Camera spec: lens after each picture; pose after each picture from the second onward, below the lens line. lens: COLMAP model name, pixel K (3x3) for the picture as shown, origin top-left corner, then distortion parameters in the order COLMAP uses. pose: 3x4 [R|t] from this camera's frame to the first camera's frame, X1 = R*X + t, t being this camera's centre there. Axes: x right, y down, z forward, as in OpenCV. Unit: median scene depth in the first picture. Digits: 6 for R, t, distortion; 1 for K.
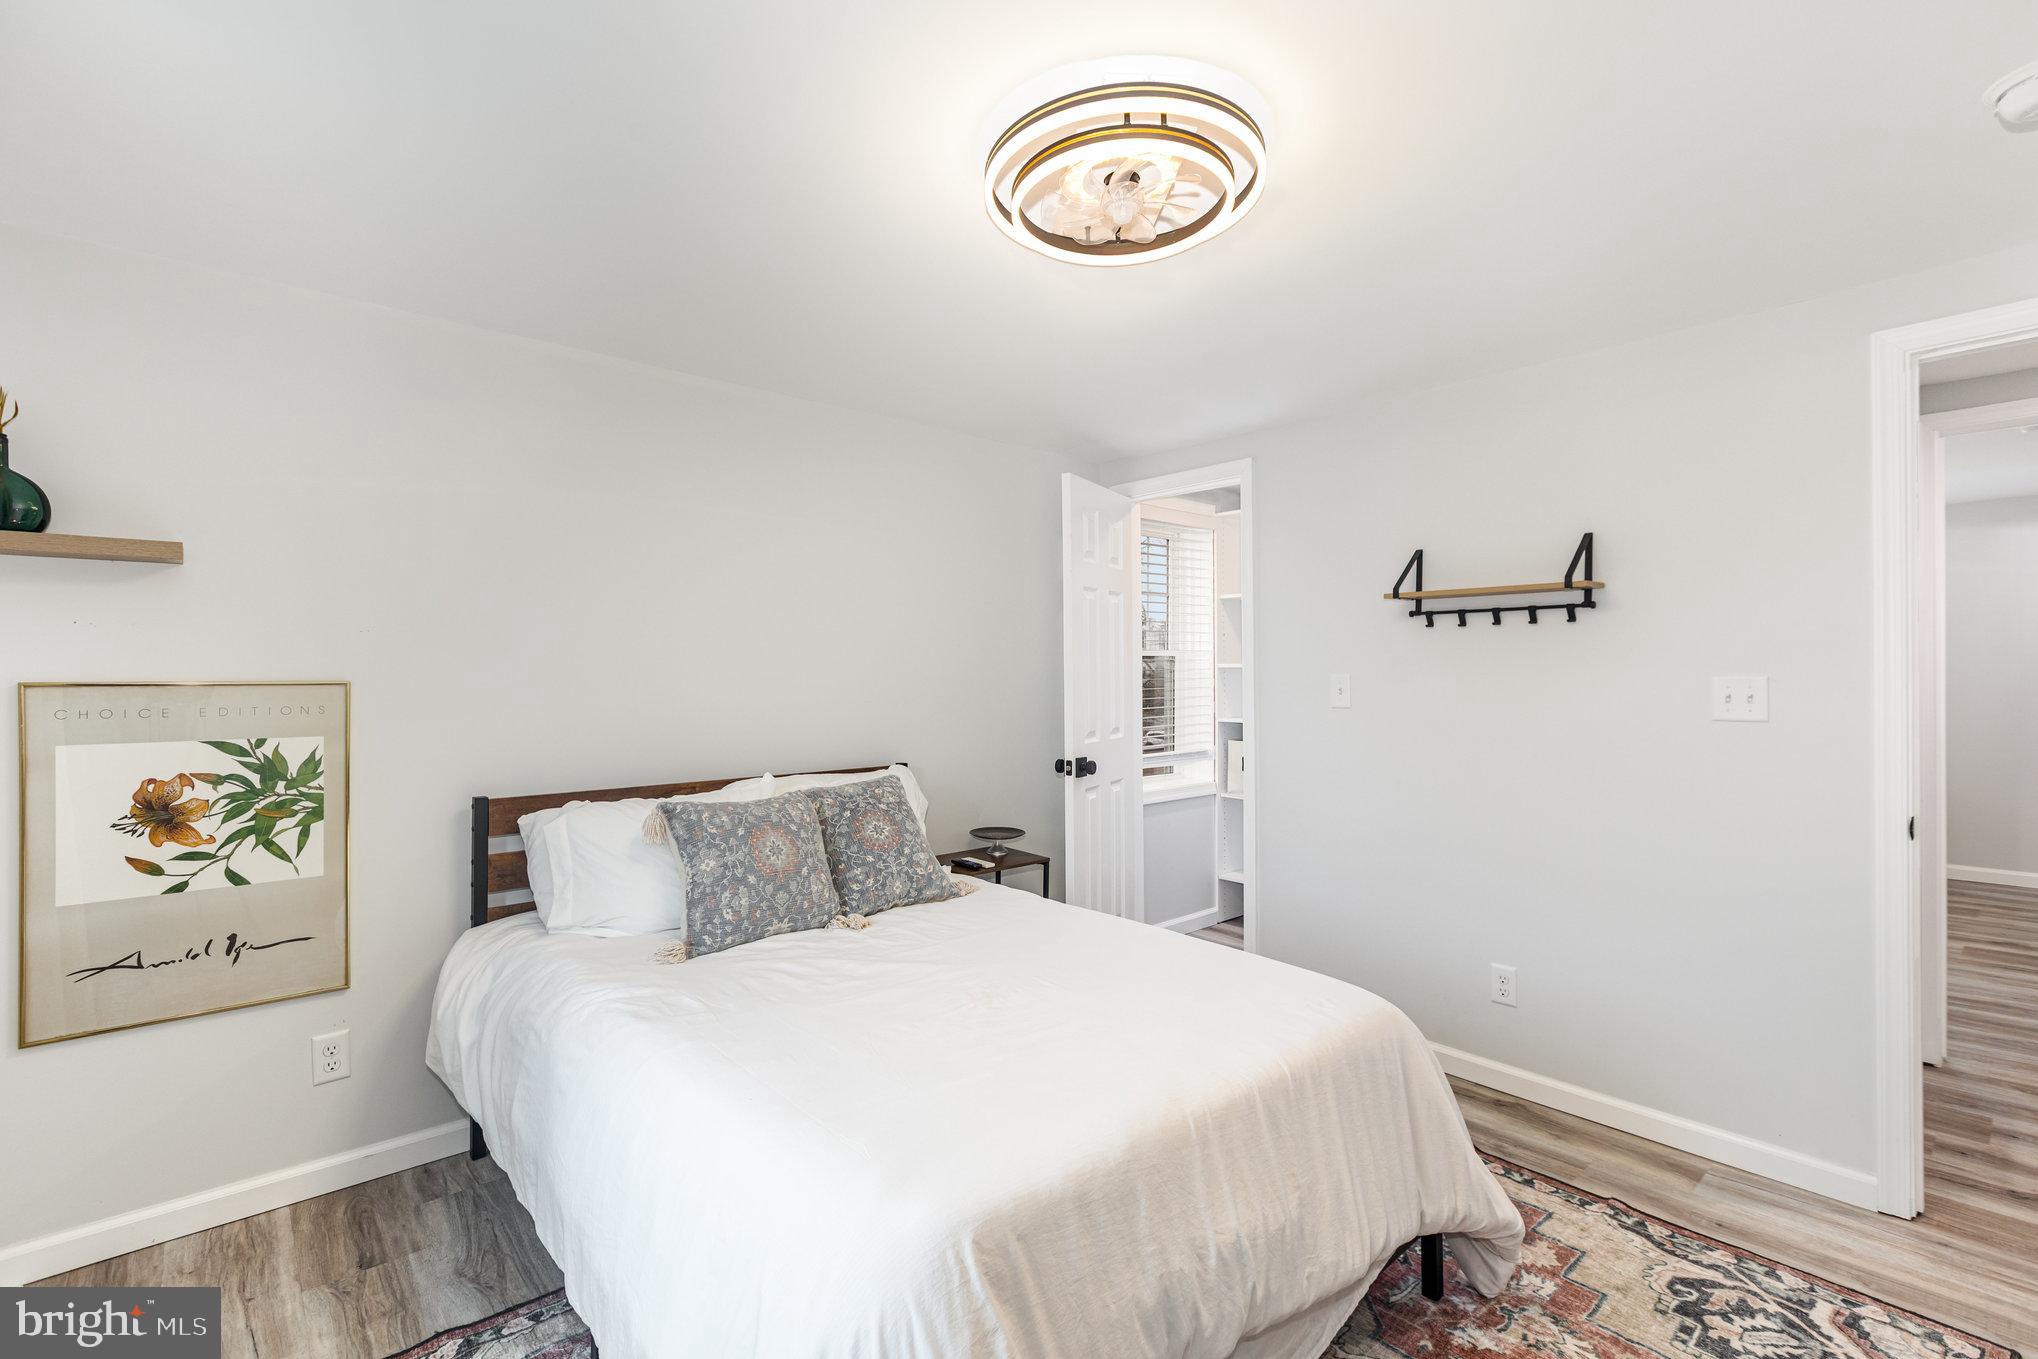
lens RADIAL K [[890.8, 0, 1015.9], [0, 890.8, 681.0], [0, 0, 1]] dist [0.001207, 0.000198]
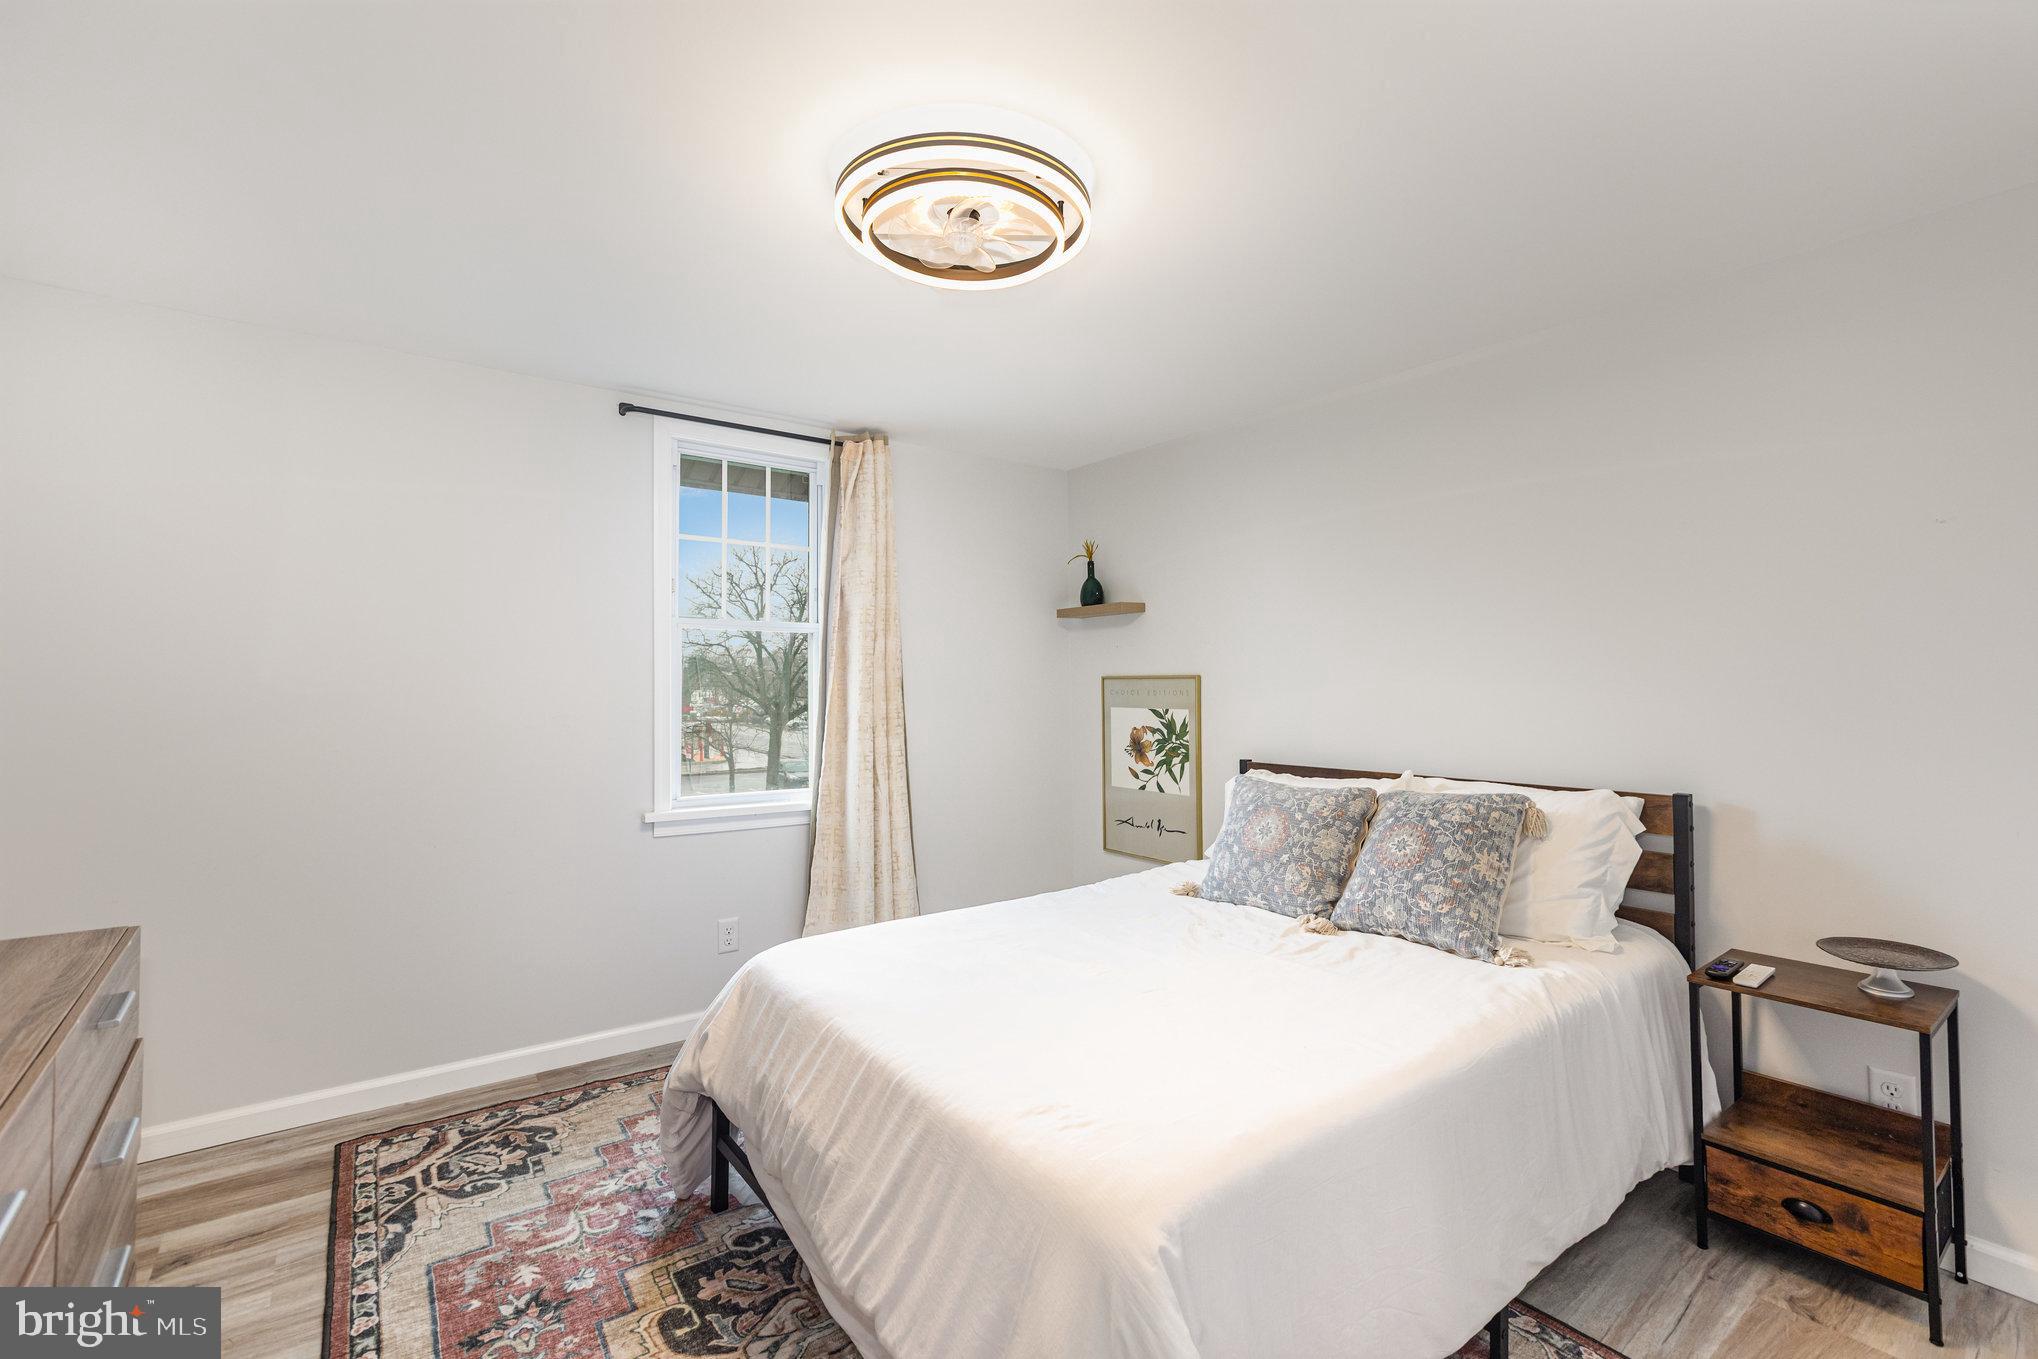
lens RADIAL K [[890.8, 0, 1015.9], [0, 890.8, 681.0], [0, 0, 1]] dist [0.001207, 0.000198]
pose [[-0.079996, 0.000729, -0.996795, 0.882488], [0.006519, 0.999979, 0.000208, 0.008305], [0.996774, -0.006481, -0.079999, 0.844599]]
